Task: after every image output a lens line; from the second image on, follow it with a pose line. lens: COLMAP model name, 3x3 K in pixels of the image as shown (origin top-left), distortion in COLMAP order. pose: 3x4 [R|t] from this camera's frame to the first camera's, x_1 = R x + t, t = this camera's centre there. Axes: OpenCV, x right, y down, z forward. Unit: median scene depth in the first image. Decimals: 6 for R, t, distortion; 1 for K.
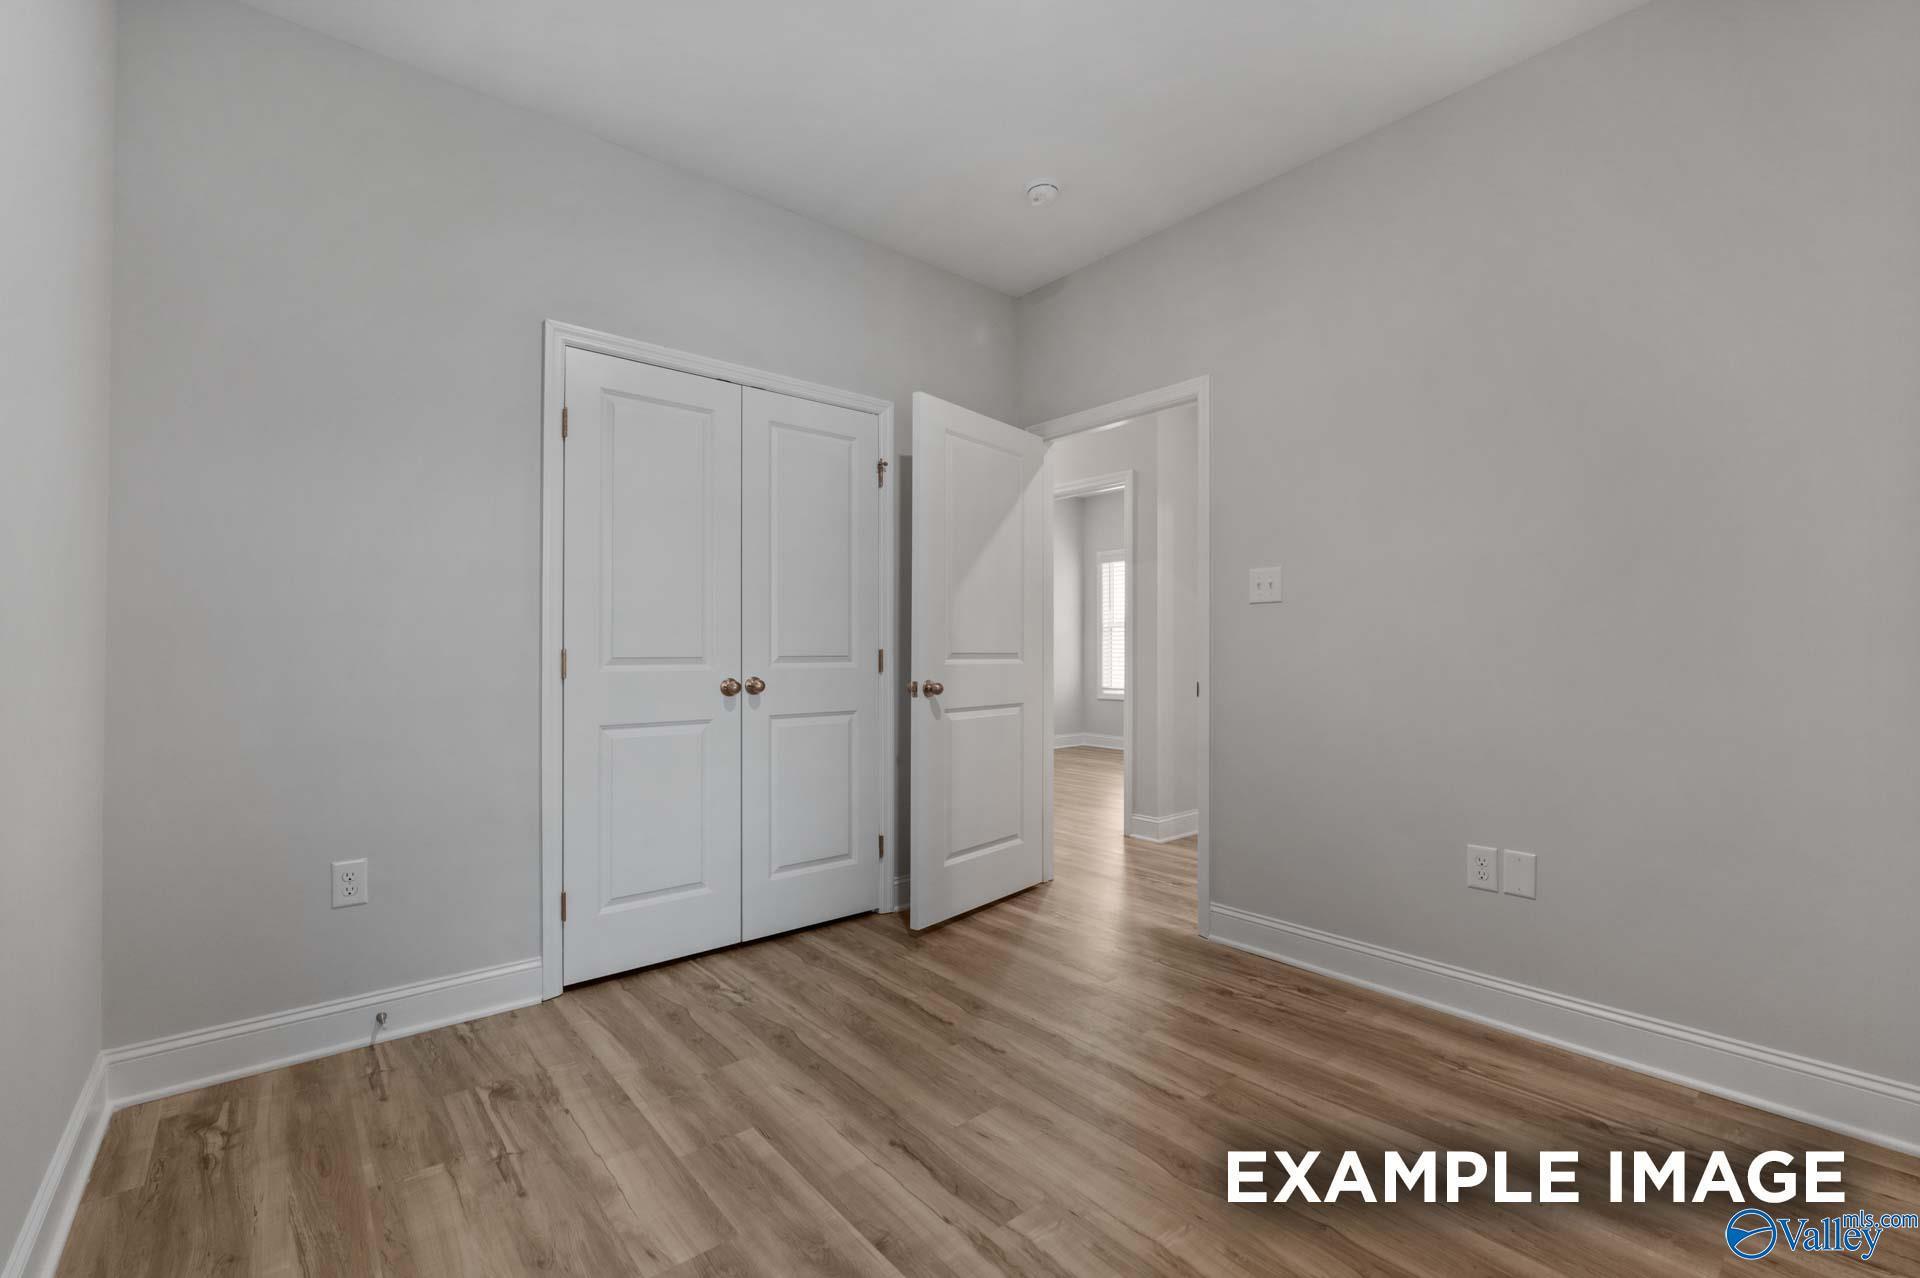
lens RADIAL K [[826.3, 0, 959.5], [0, 826.3, 646.8], [0, 0, 1]] dist [-0.001943, -0.000092]
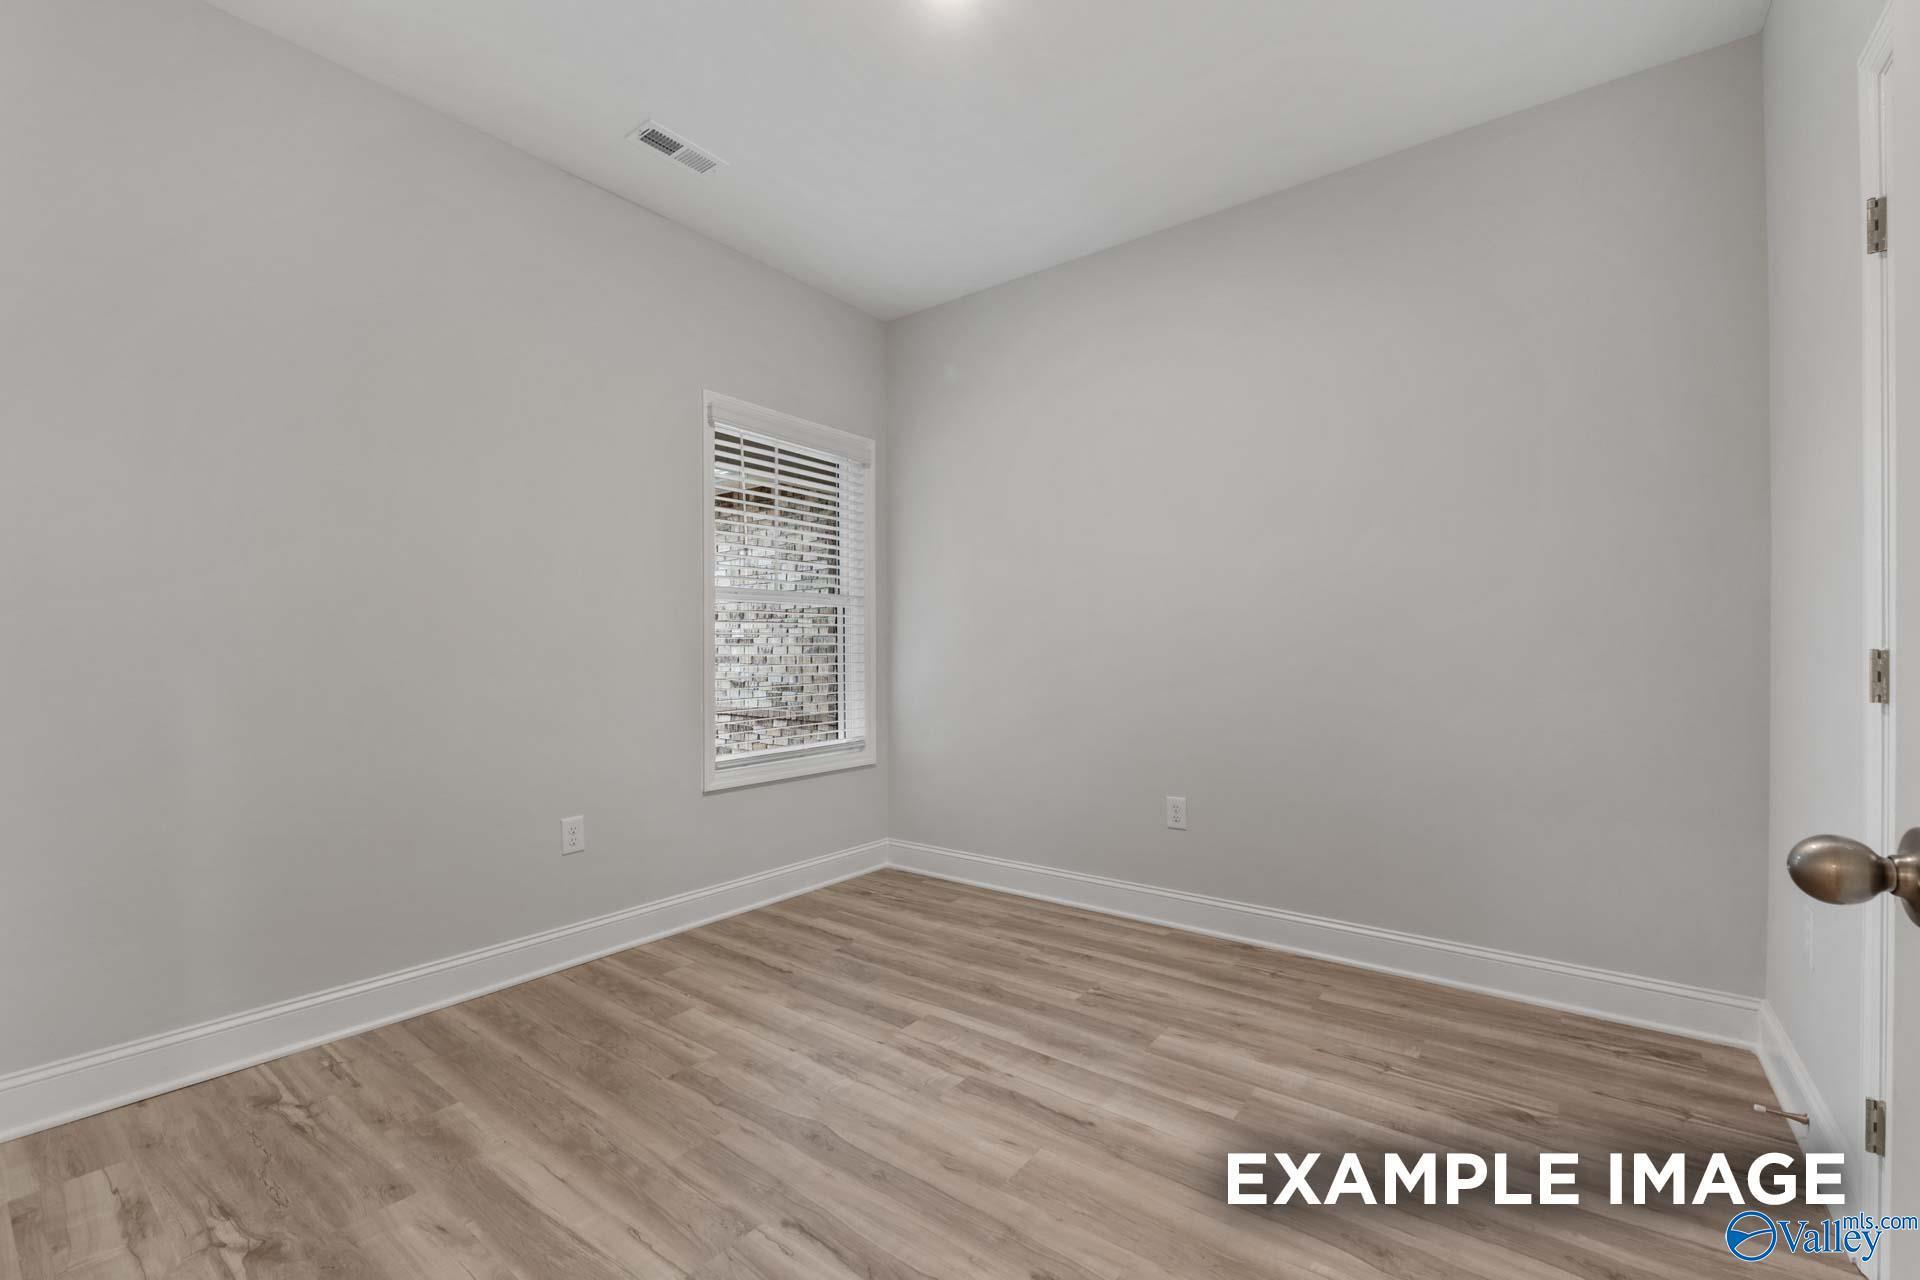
lens RADIAL K [[826.3, 0, 959.5], [0, 826.3, 647.8], [0, 0, 1]] dist [-0.001943, -0.000092]
pose [[-0.976761, -0.000074, -0.214332, 0.316245], [0.001377, 0.999977, -0.006623, 0.013070], [0.214327, -0.006765, -0.976738, 2.071220]]
